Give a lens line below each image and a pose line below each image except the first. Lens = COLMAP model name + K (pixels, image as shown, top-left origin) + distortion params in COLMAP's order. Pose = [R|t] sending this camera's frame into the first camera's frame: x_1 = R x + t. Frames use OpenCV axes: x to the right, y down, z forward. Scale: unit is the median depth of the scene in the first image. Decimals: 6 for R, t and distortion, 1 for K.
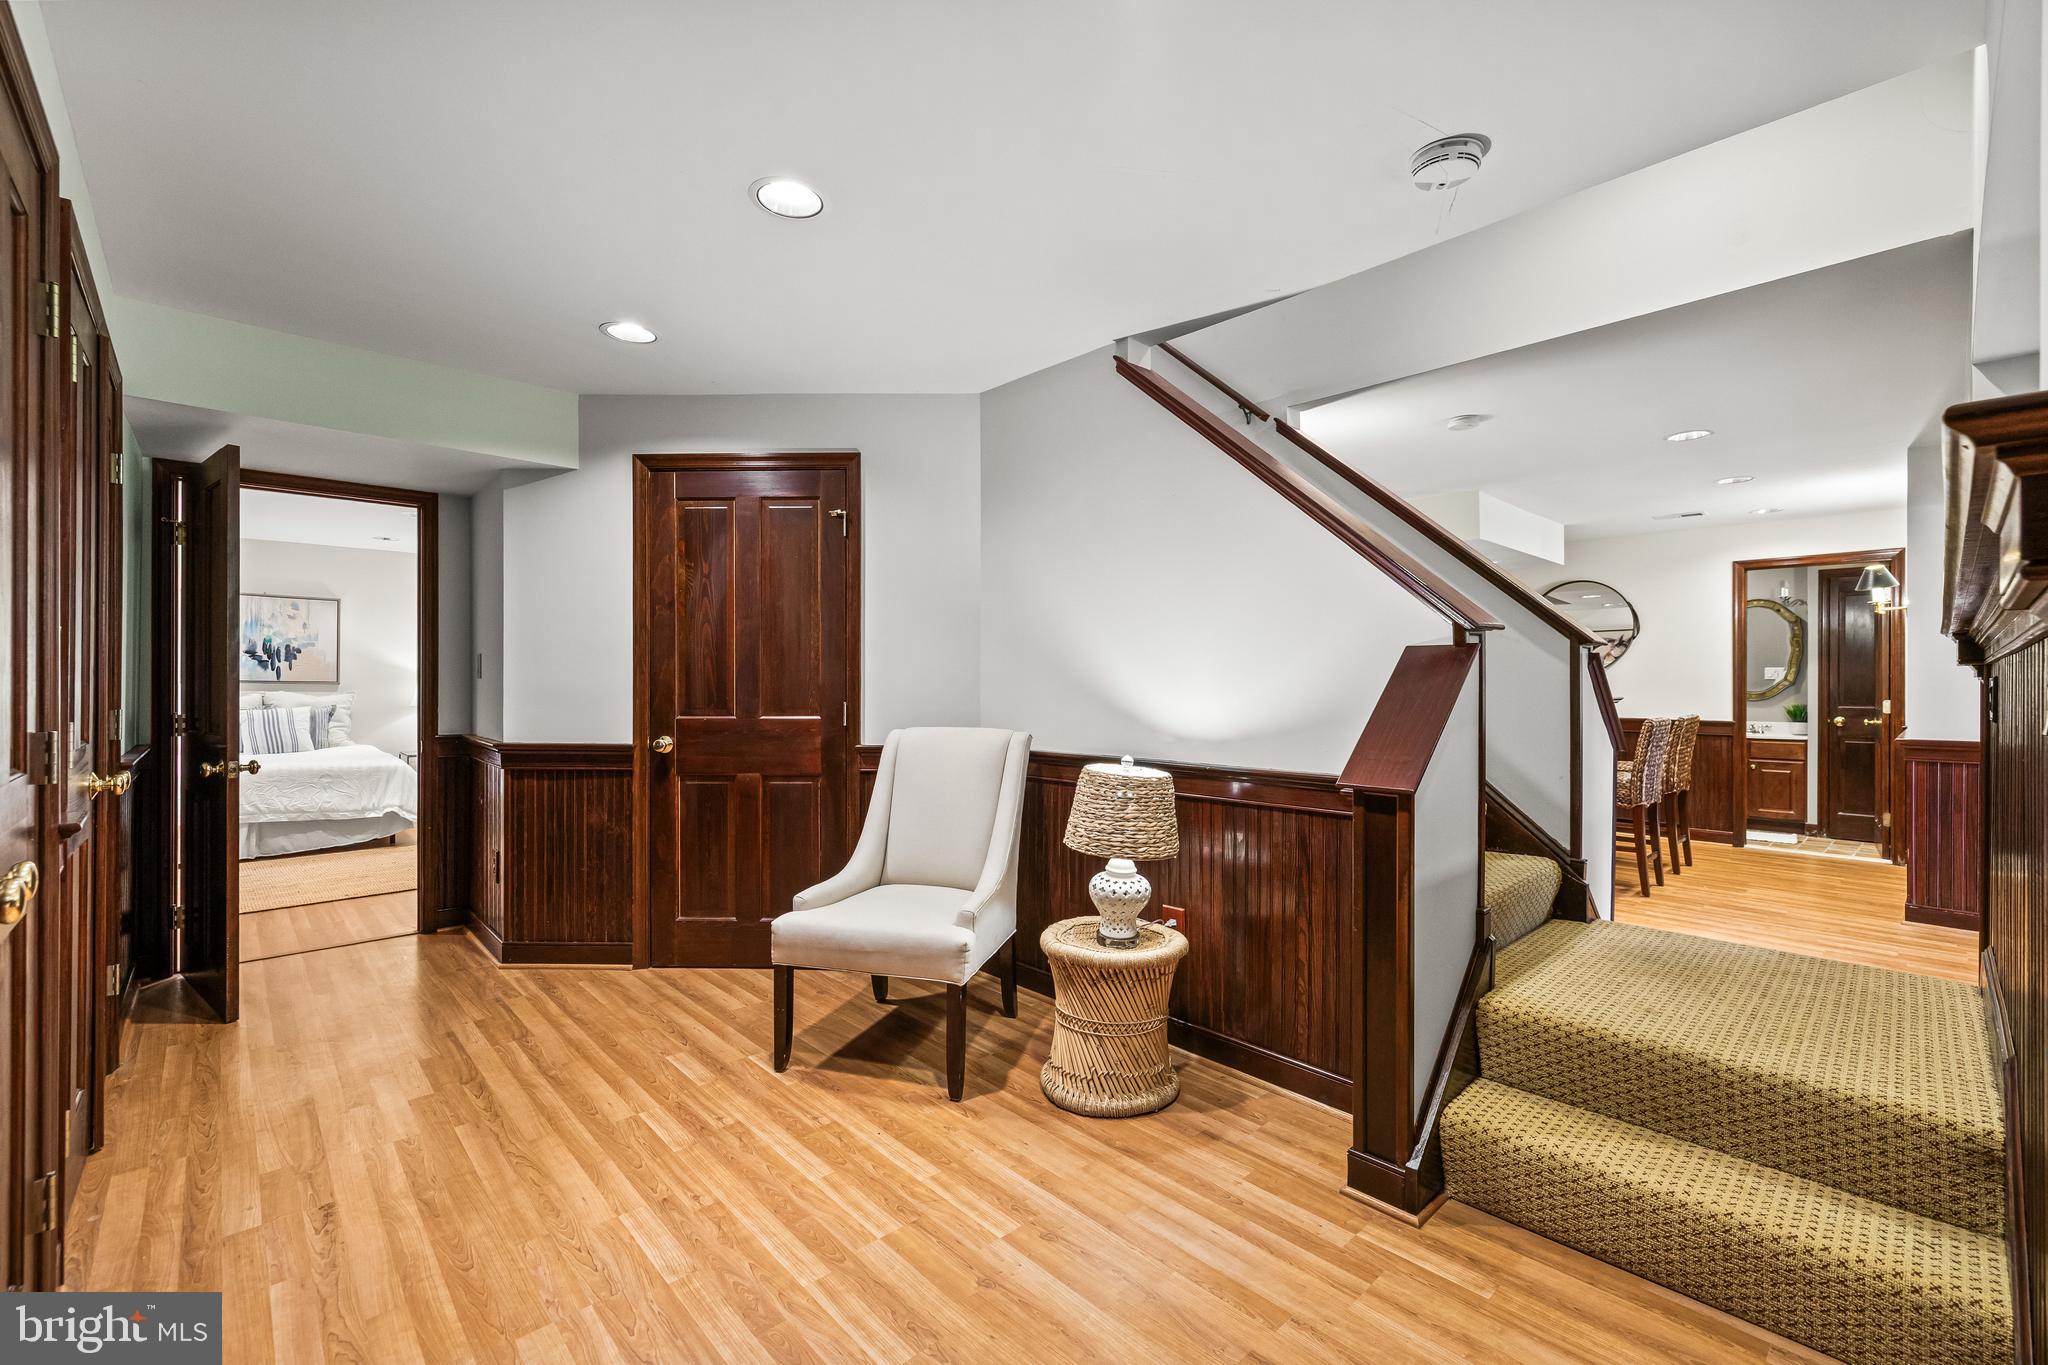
lens RADIAL K [[863.7, 0, 1025.3], [0, 863.7, 677.2], [0, 0, 1]] dist [0.002009, 0.000168]
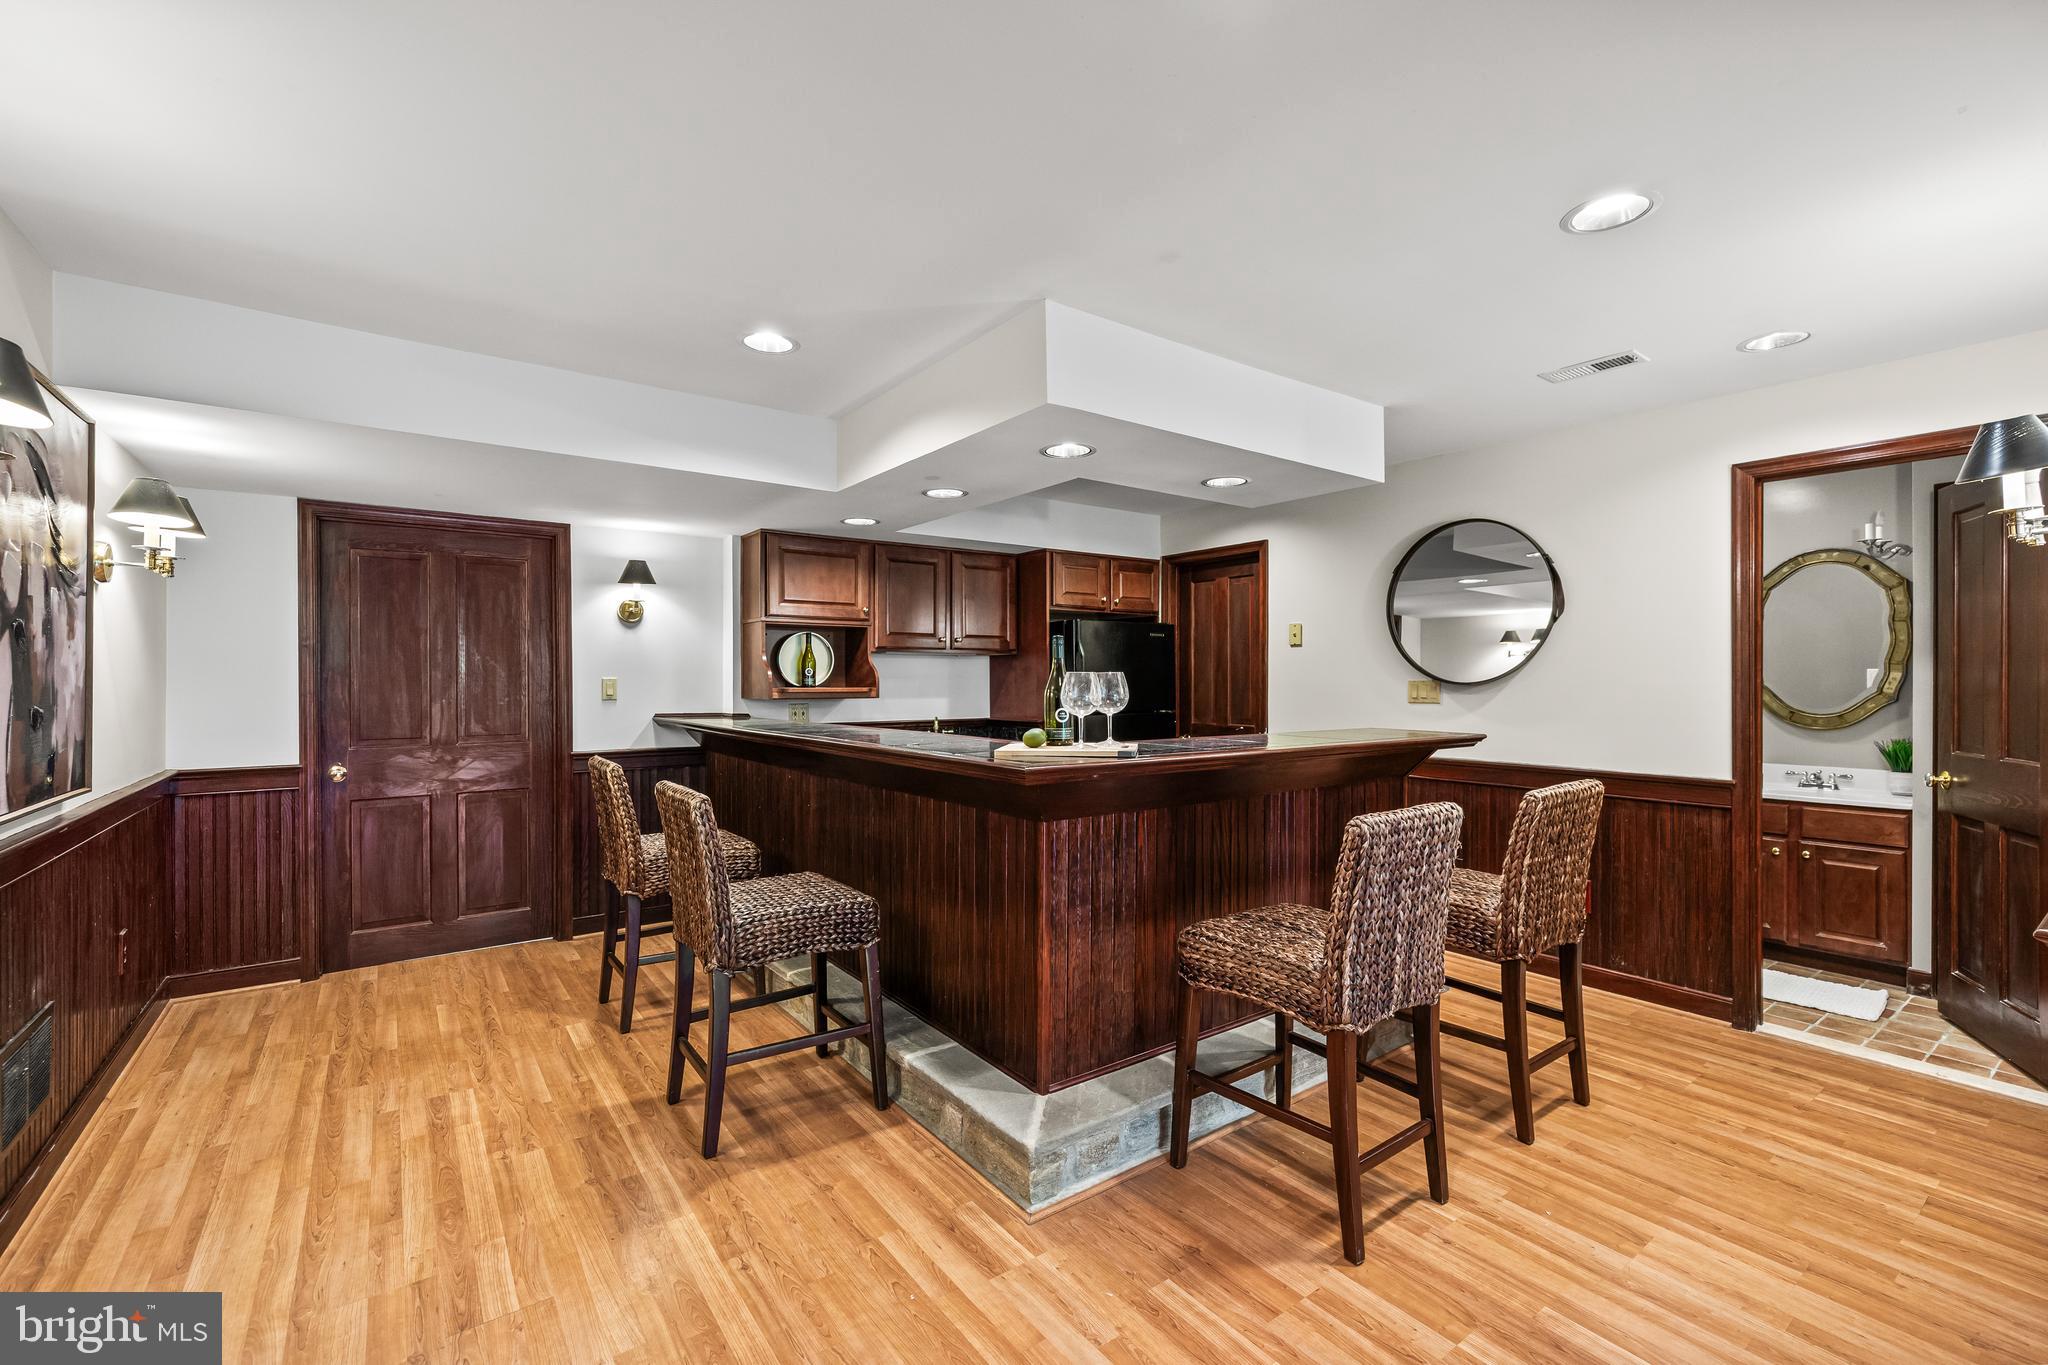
lens RADIAL K [[867.5, 0, 1022.7], [0, 867.5, 682.2], [0, 0, 1]] dist [0.000082, 0.000536]
pose [[0.992647, -0.004856, -0.120945, 0.303941], [0.005898, 0.999948, 0.008262, -0.008781], [0.120899, -0.008915, 0.992625, 0.289847]]
